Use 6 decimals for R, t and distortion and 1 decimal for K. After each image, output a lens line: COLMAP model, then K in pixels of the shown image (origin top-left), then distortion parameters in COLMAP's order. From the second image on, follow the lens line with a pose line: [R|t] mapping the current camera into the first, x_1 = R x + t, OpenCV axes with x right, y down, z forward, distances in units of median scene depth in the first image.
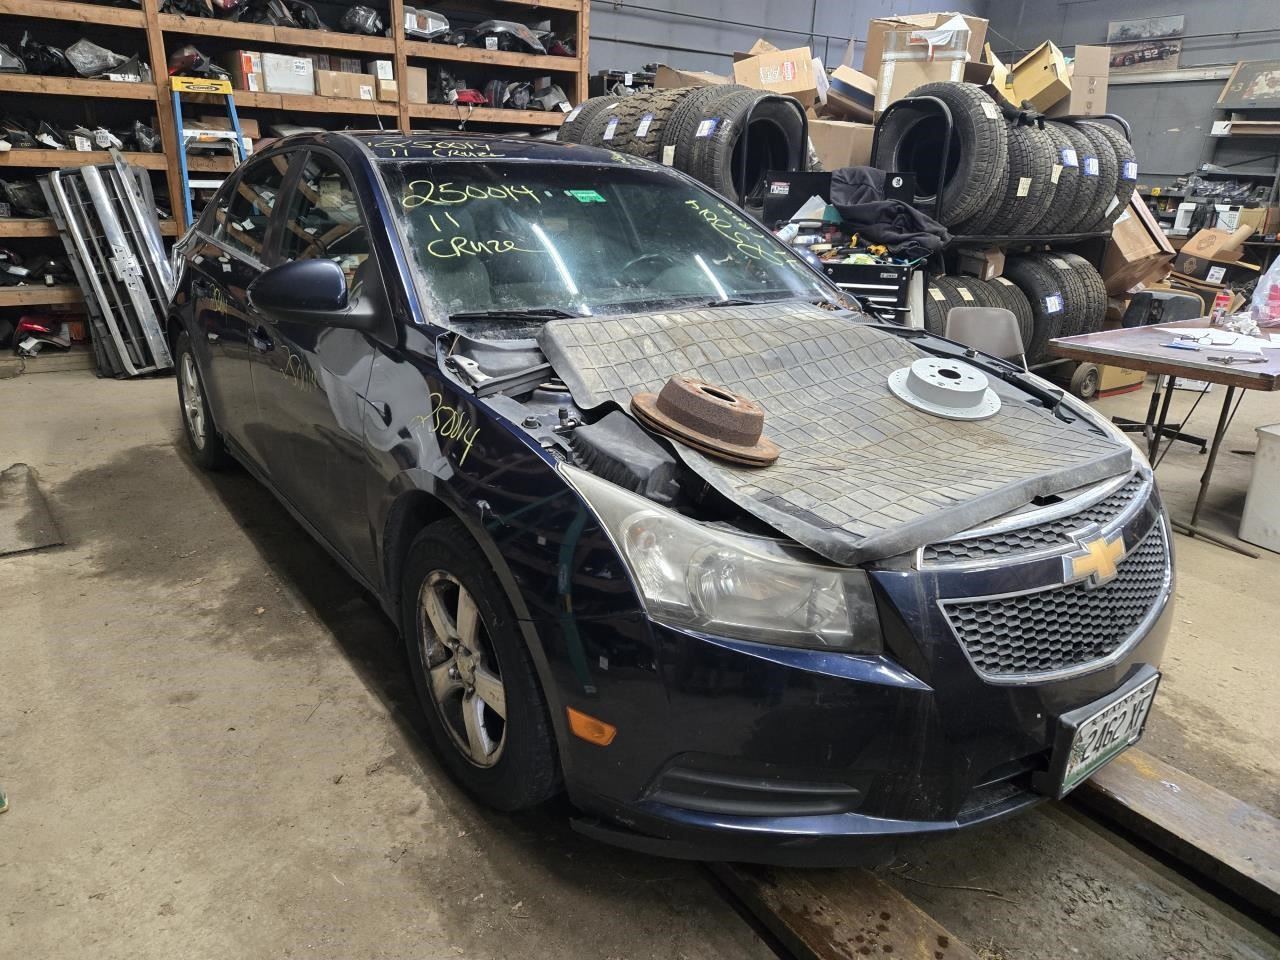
lens RADIAL K [[855.9, 0, 640.0], [0, 855.9, 480.0], [0, 0, 1]] dist [-0.001844, -0.003261]
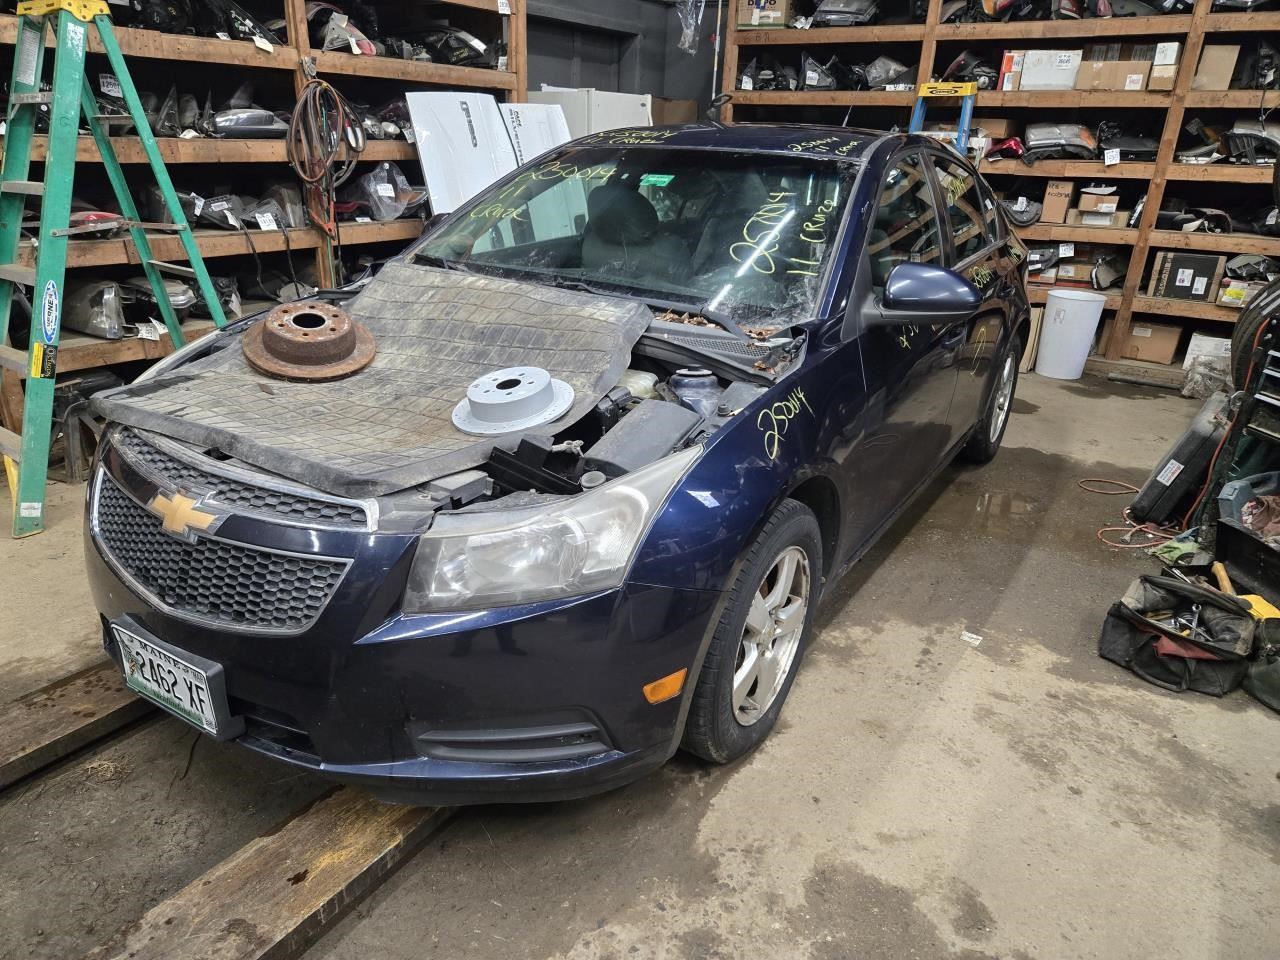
lens RADIAL K [[864.8, 0, 638.1], [0, 864.8, 507.1], [0, 0, 1]] dist [-0.002556, -0.006713]
pose [[0.354379, 0.343354, -0.869783, 0.479326], [-0.332550, 0.915617, 0.225955, -0.098118], [0.873971, 0.209172, 0.438658, 0.299003]]
